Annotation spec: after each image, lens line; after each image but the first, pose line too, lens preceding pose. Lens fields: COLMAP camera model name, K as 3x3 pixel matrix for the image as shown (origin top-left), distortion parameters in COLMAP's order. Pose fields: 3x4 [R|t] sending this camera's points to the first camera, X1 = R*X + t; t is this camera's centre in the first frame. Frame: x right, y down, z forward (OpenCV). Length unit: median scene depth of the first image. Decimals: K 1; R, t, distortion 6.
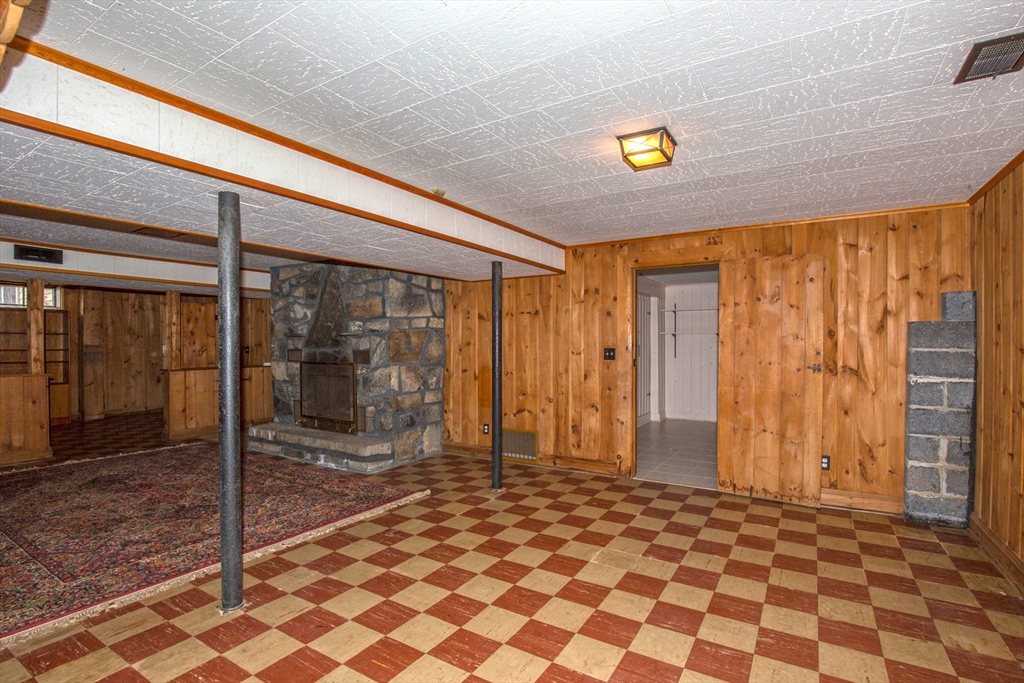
lens RADIAL K [[490.9, 0, 514.1], [0, 490.9, 343.0], [0, 0, 1]] dist [-0.039408, 0.007644]
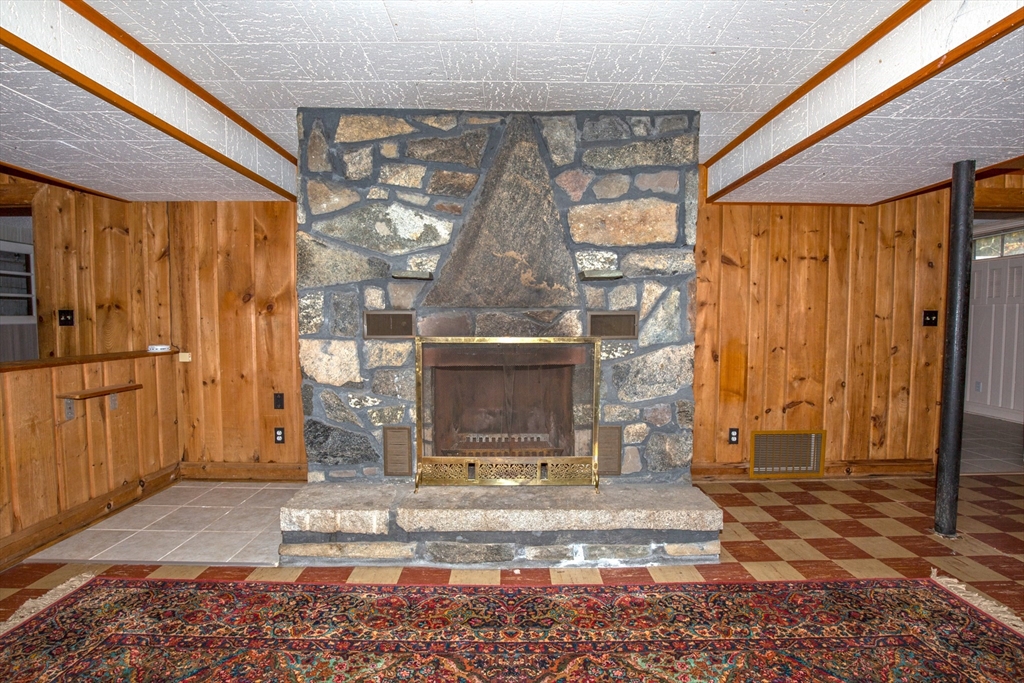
lens RADIAL K [[477.6, 0, 514.8], [0, 477.6, 343.0], [0, 0, 1]] dist [-0.037451, 0.007459]
pose [[0.843929, -0.025213, 0.535862, -0.652932], [-0.001966, 0.998743, 0.050088, 0.022748], [-0.536452, -0.043324, 0.842818, 0.653897]]
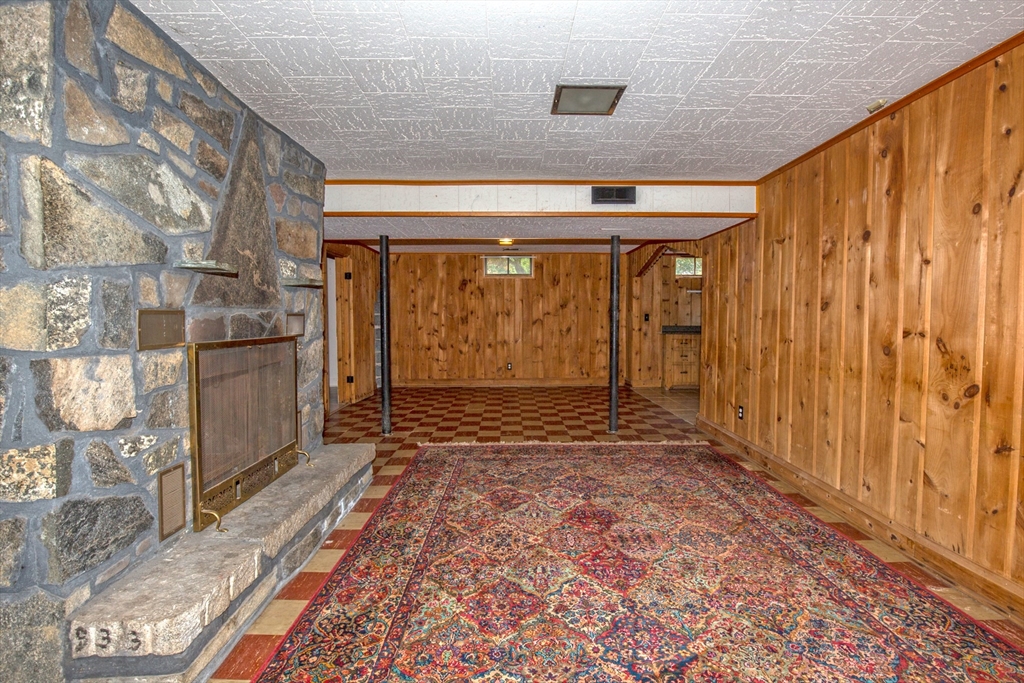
lens RADIAL K [[477.6, 0, 514.8], [0, 477.6, 343.0], [0, 0, 1]] dist [-0.037451, 0.007459]
pose [[-0.535425, -0.042374, 0.843519, -0.922912], [0.001898, 0.998678, 0.051373, 0.021937], [-0.844581, 0.029107, -0.534637, 1.085706]]
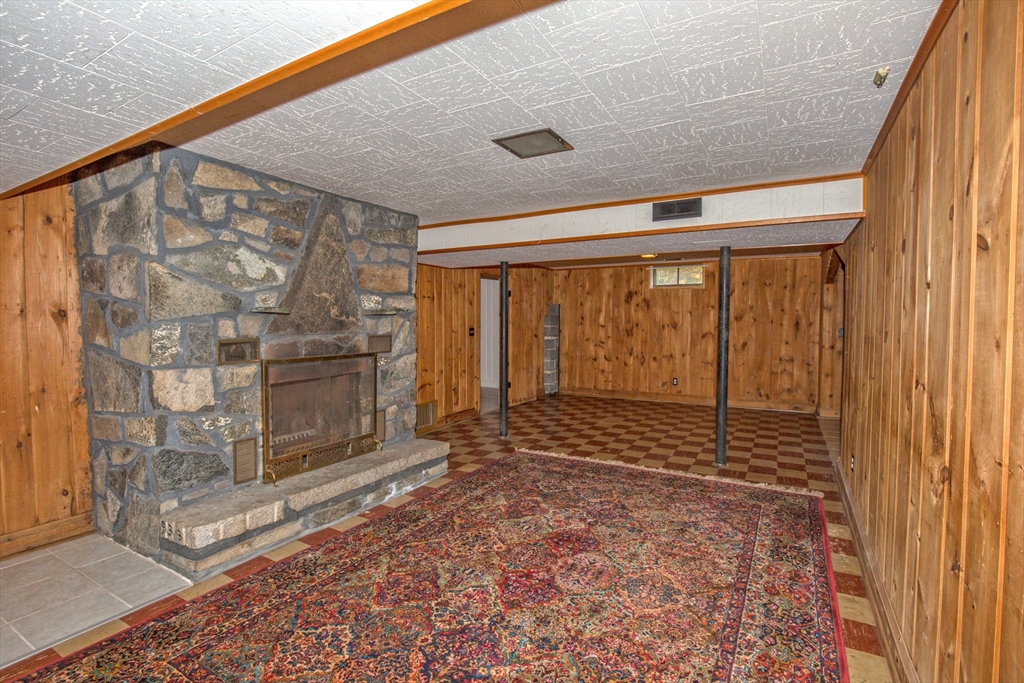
lens RADIAL K [[477.6, 0, 514.8], [0, 477.6, 343.0], [0, 0, 1]] dist [-0.037451, 0.007459]
pose [[-0.039006, -0.042672, 0.998327, -1.053047], [-0.001324, 0.999089, 0.042653, -0.004235], [-0.999238, 0.000342, -0.039027, 0.826008]]
